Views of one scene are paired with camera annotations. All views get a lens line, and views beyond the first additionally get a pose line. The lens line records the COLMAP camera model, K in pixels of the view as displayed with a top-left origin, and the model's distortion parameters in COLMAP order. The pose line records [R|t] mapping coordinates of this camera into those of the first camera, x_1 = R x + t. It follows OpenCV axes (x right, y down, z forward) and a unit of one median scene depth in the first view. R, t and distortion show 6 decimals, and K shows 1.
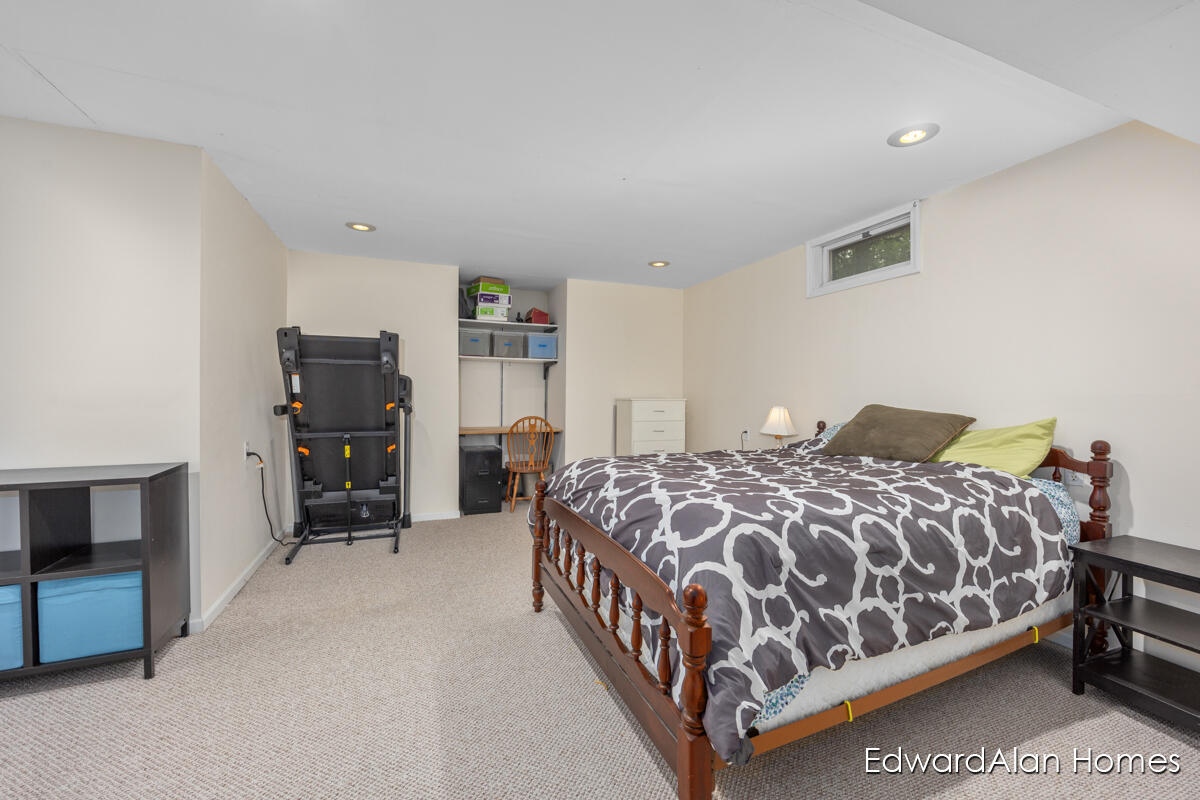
lens RADIAL K [[487.9, 0, 596.6], [0, 487.9, 389.8], [0, 0, 1]] dist [-0.001399, -0.000254]
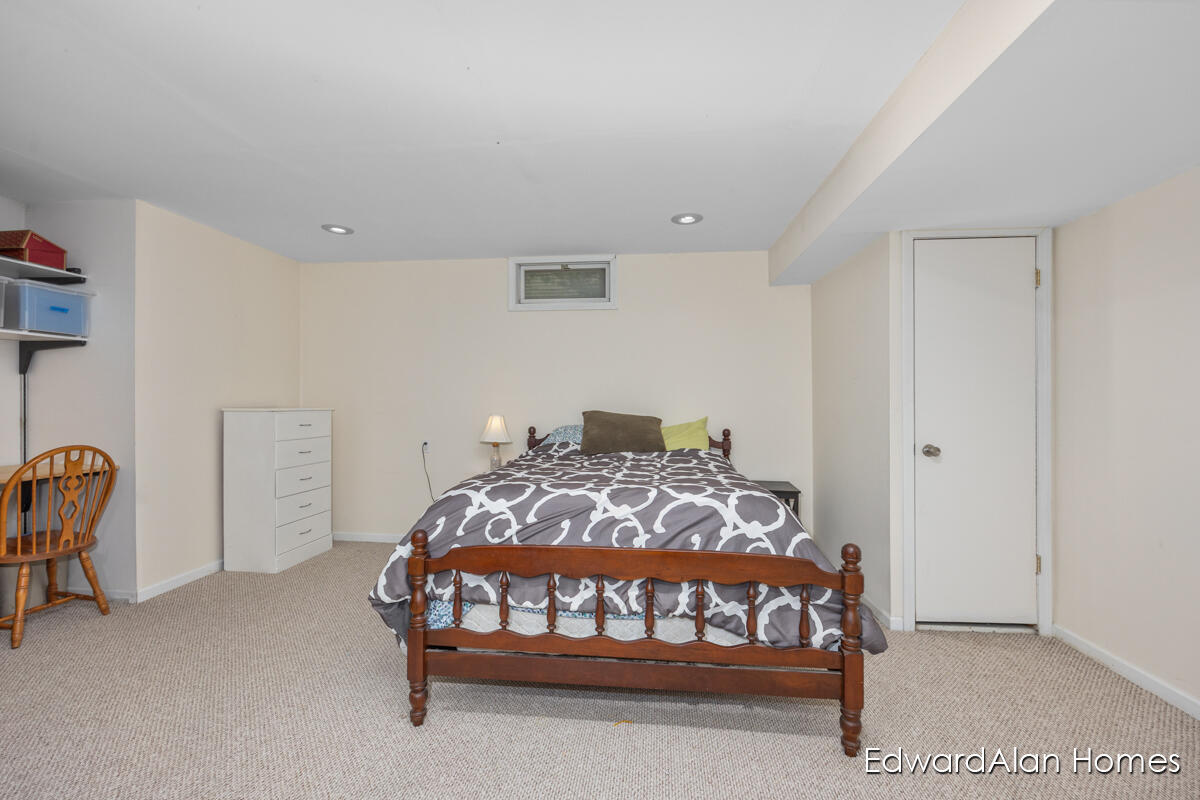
lens RADIAL K [[510.6, 0, 601.2], [0, 510.6, 403.6], [0, 0, 1]] dist [0.007702, 0.000175]
pose [[0.458710, -0.007469, 0.888555, -0.509399], [-0.009496, 0.999866, 0.013308, -0.004754], [-0.888535, -0.014542, 0.458578, 0.349053]]
